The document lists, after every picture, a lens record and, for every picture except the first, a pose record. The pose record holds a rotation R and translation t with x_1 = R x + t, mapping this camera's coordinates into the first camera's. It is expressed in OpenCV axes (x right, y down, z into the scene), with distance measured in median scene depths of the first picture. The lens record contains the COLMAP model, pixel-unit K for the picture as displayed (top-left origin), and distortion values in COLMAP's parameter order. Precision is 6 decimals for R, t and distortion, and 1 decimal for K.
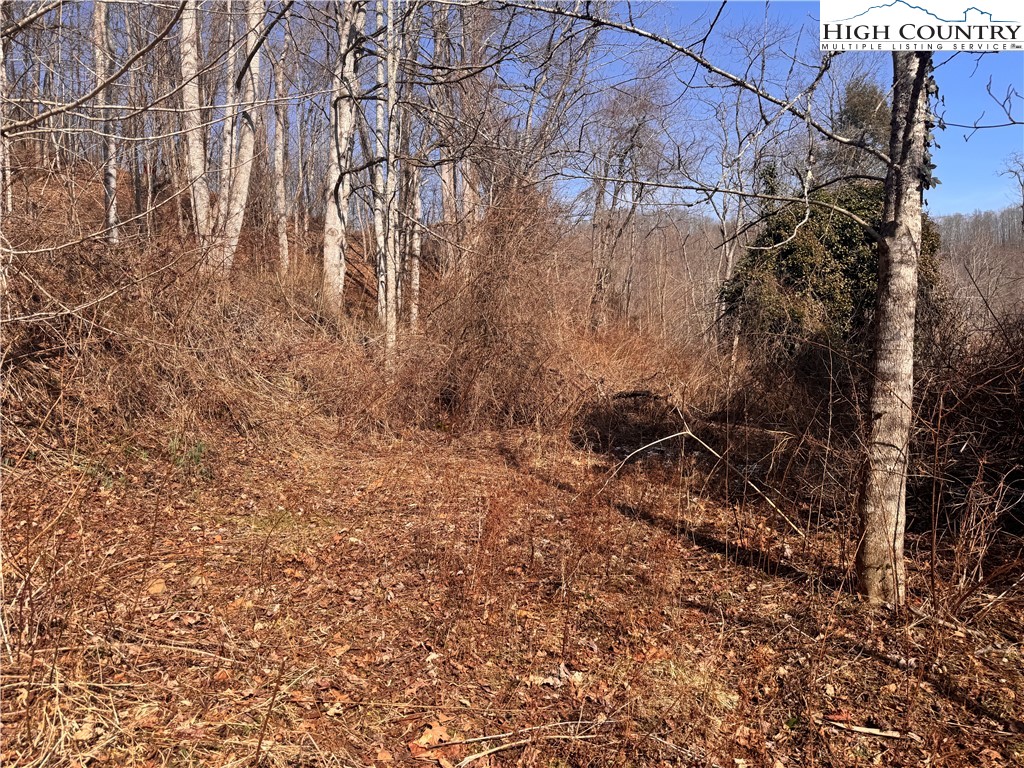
lens RADIAL K [[684.9, 0, 512.0], [0, 684.9, 384.0], [0, 0, 1]] dist [0.001179, -0.029166]
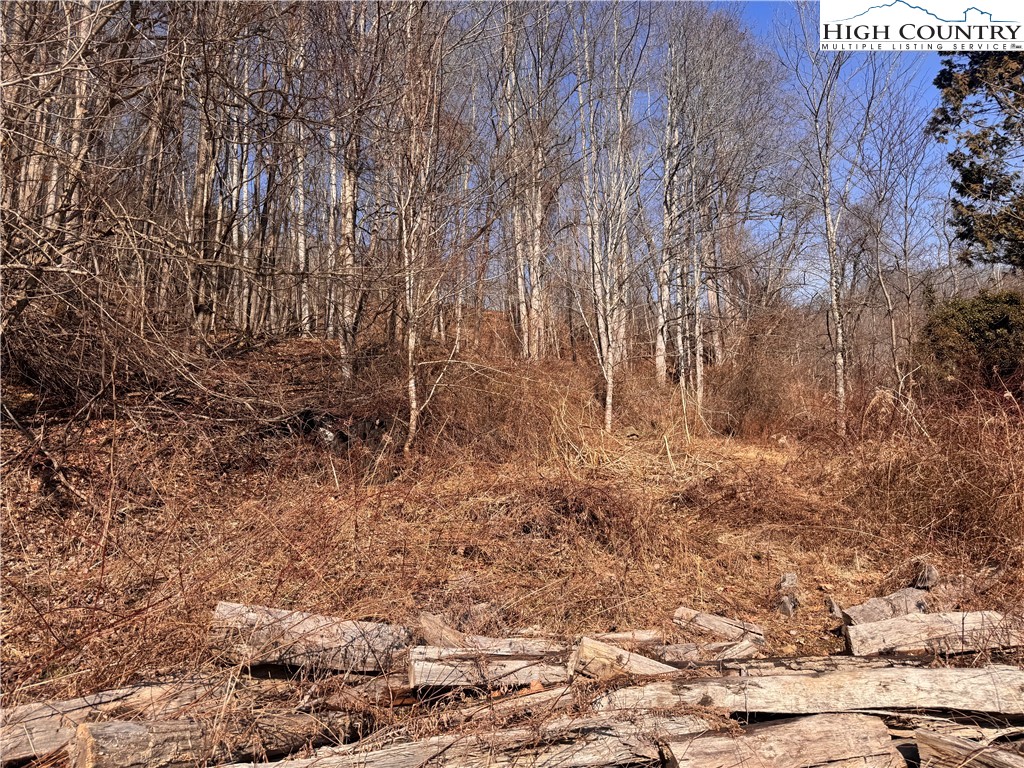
lens RADIAL K [[684.9, 0, 512.0], [0, 684.9, 384.0], [0, 0, 1]] dist [0.001179, -0.029166]
pose [[0.932742, -0.063151, -0.354970, 0.020559], [0.018749, 0.991704, -0.127165, 0.104855], [0.360056, 0.111957, 0.926189, -0.889456]]
